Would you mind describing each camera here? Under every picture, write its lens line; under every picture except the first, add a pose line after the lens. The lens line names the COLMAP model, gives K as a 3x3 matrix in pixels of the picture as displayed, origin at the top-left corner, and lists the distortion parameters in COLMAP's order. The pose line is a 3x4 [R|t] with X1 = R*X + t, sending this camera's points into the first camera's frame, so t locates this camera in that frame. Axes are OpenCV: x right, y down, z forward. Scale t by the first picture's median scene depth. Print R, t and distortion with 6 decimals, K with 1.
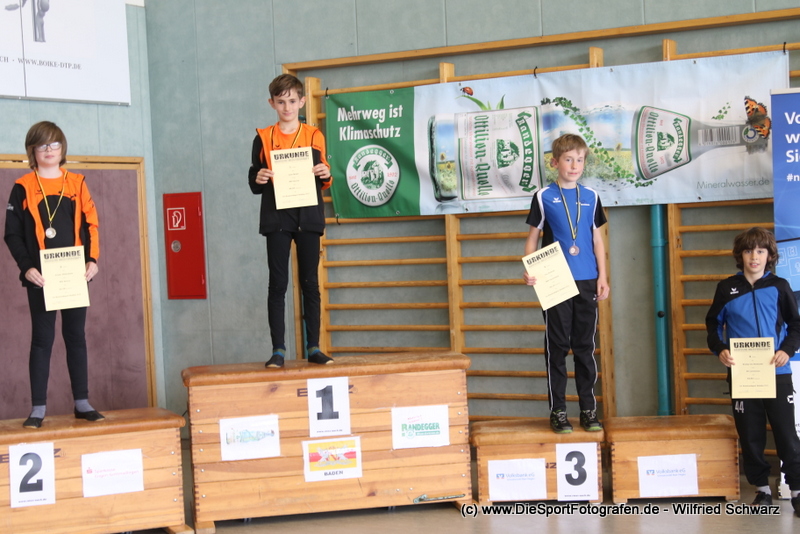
lens RADIAL K [[1435.8, 0, 388.1], [0, 1435.8, 278.8], [0, 0, 1]] dist [-0.021649, 0.148551]
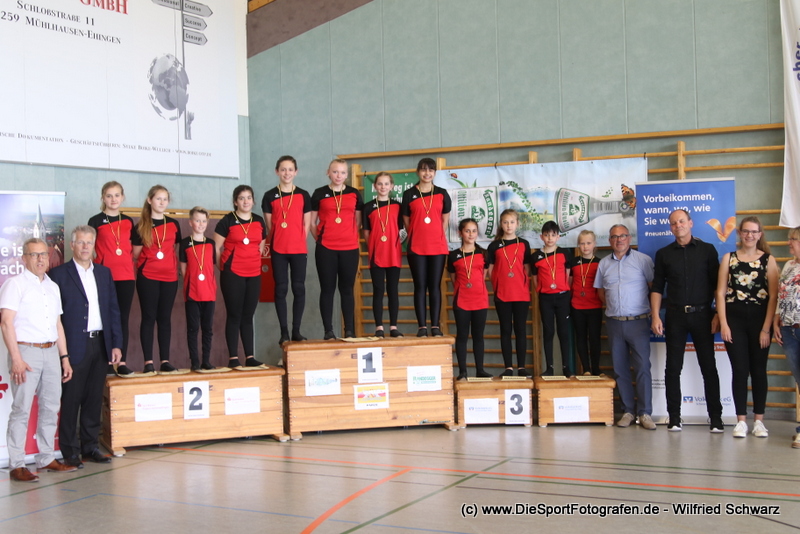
lens RADIAL K [[1125.9, 0, 389.4], [0, 1125.9, 270.1], [0, 0, 1]] dist [-0.082796, 0.081581]
pose [[0.999731, 0.018695, 0.013700, -0.034989], [-0.018313, 0.999455, -0.027456, 0.012874], [-0.014206, 0.027198, 0.999529, -0.283186]]
